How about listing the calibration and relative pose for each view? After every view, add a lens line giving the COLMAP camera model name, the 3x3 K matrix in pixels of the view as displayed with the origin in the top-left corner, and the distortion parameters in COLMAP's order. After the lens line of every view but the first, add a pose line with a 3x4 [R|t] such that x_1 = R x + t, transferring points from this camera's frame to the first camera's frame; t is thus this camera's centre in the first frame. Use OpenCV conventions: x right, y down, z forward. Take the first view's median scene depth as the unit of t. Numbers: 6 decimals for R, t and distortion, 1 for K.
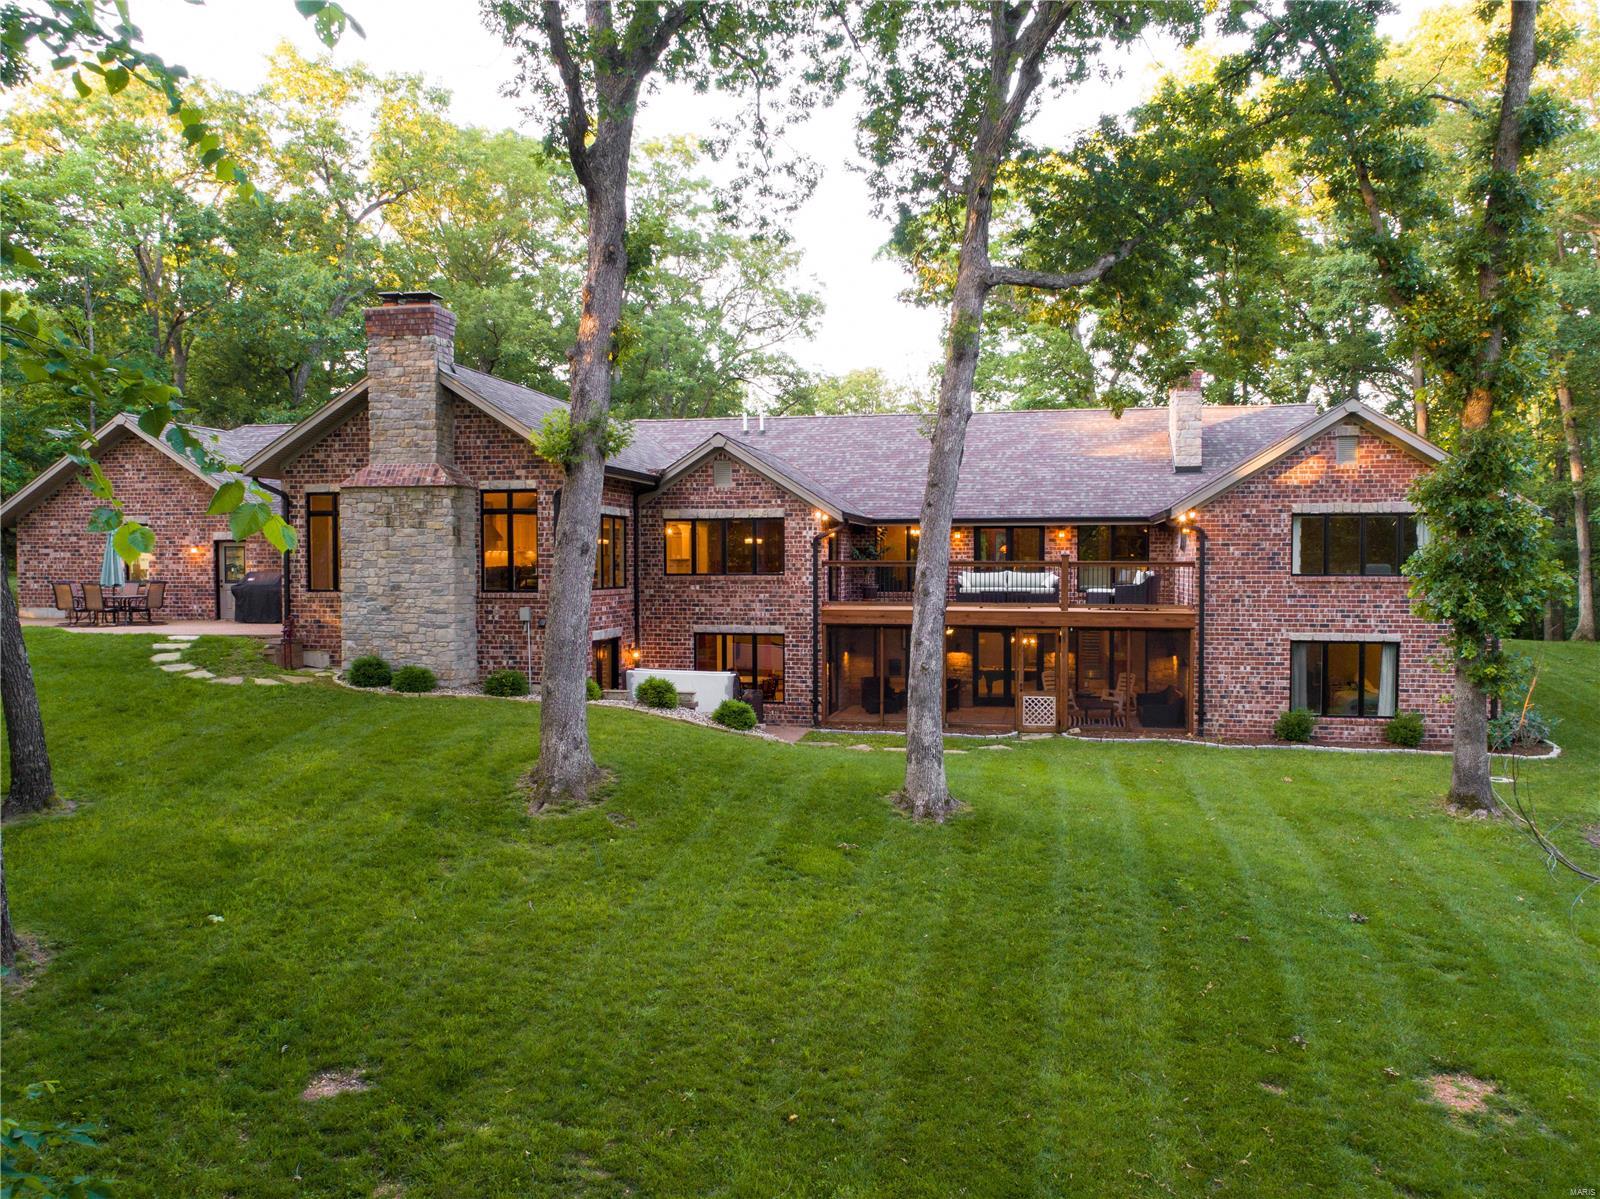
lens RADIAL K [[1208.3, 0, 800.0], [0, 1208.3, 599.5], [0, 0, 1]] dist [-0.013175, -0.002067]
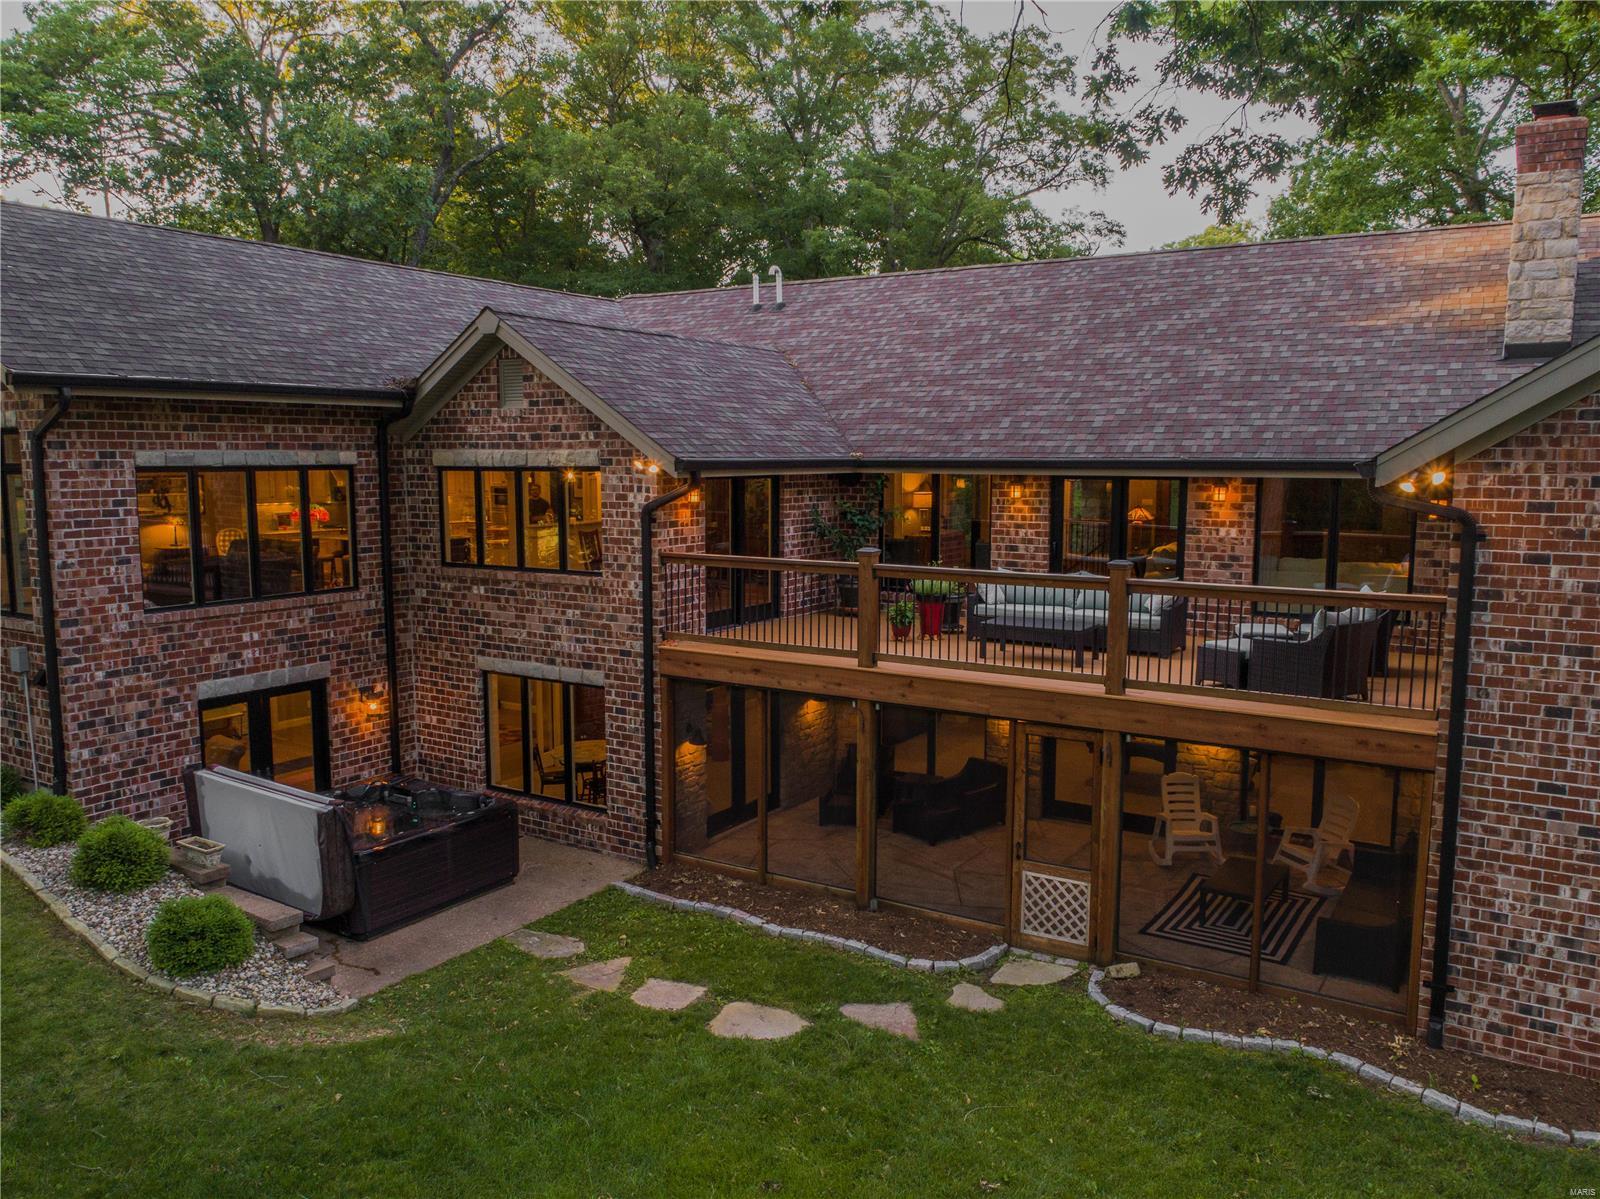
lens RADIAL K [[1208.3, 0, 800.0], [0, 1208.3, 599.5], [0, 0, 1]] dist [-0.013175, -0.002067]
pose [[0.935761, 0.043291, -0.349966, 0.270094], [-0.012165, 0.995808, 0.090655, -0.063199], [0.352424, -0.080574, 0.932365, 0.576546]]
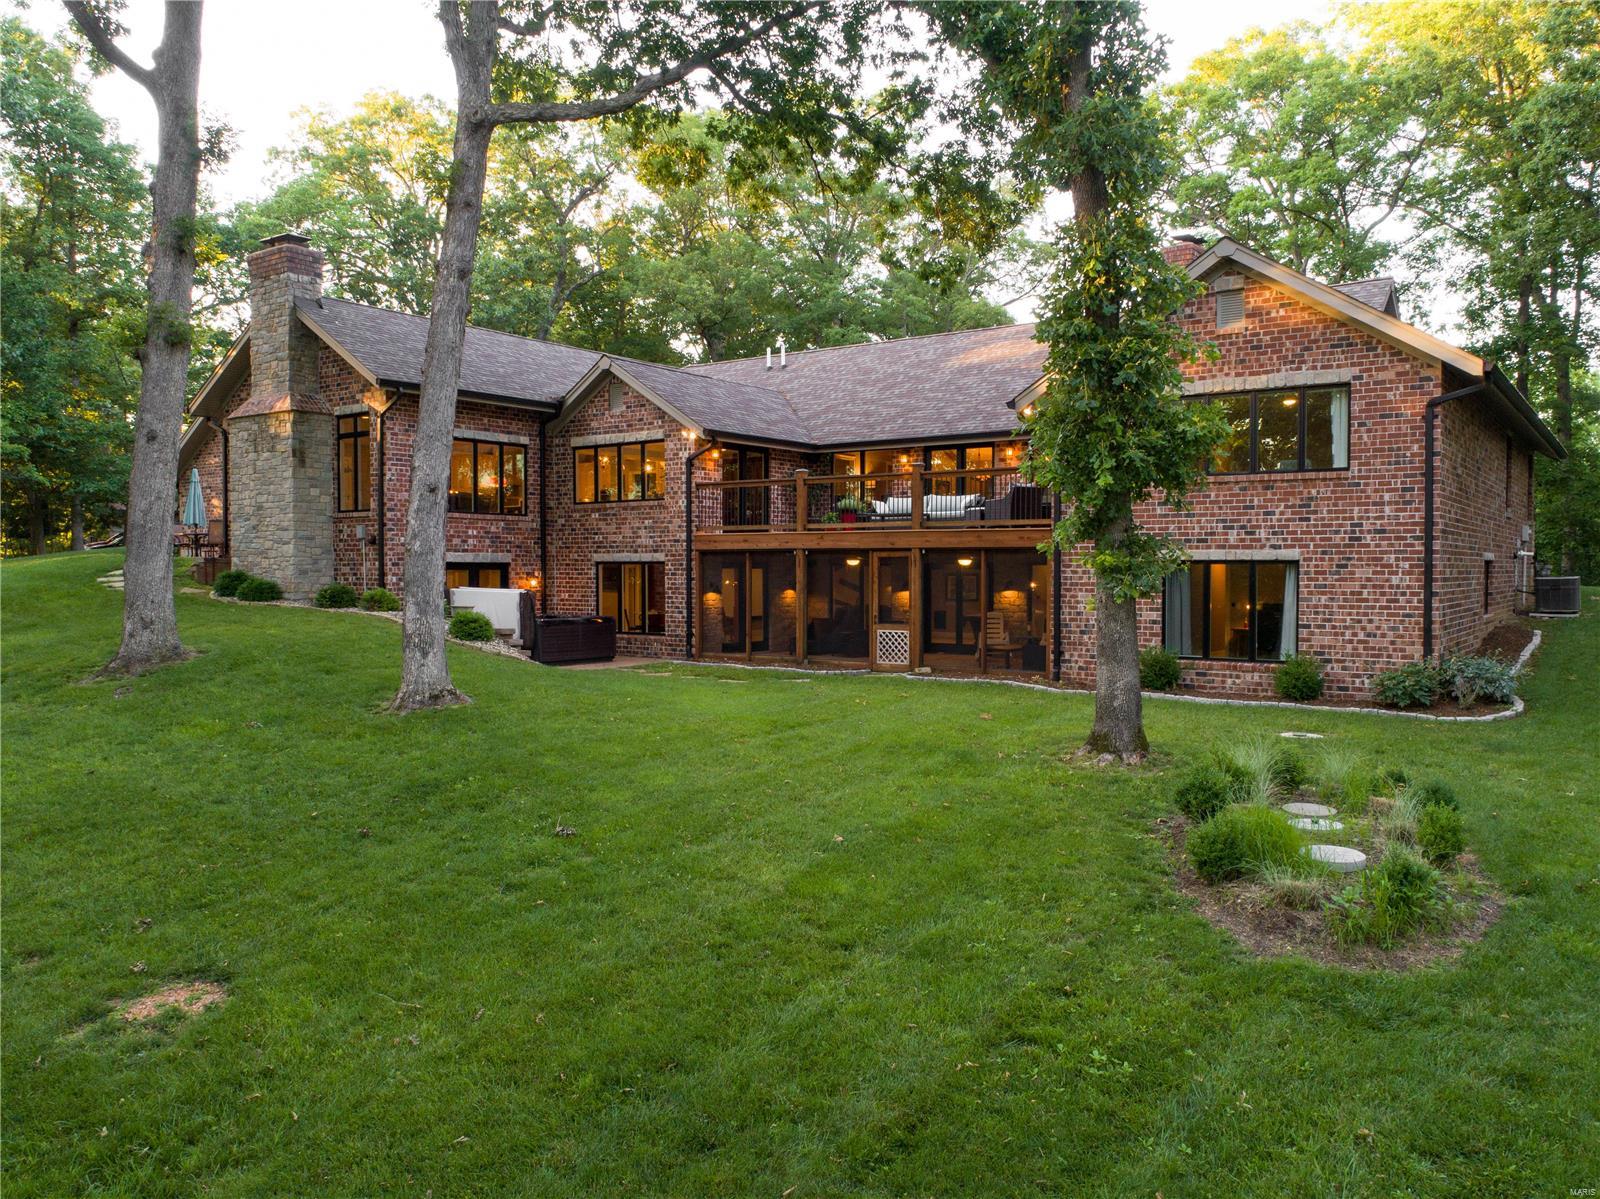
lens RADIAL K [[1208.3, 0, 800.0], [0, 1208.3, 599.5], [0, 0, 1]] dist [-0.013175, -0.002067]
pose [[0.911759, 0.010924, -0.410581, 0.507887], [-0.012798, 0.999916, -0.001814, 0.062716], [0.410527, 0.006908, 0.911822, 0.191251]]
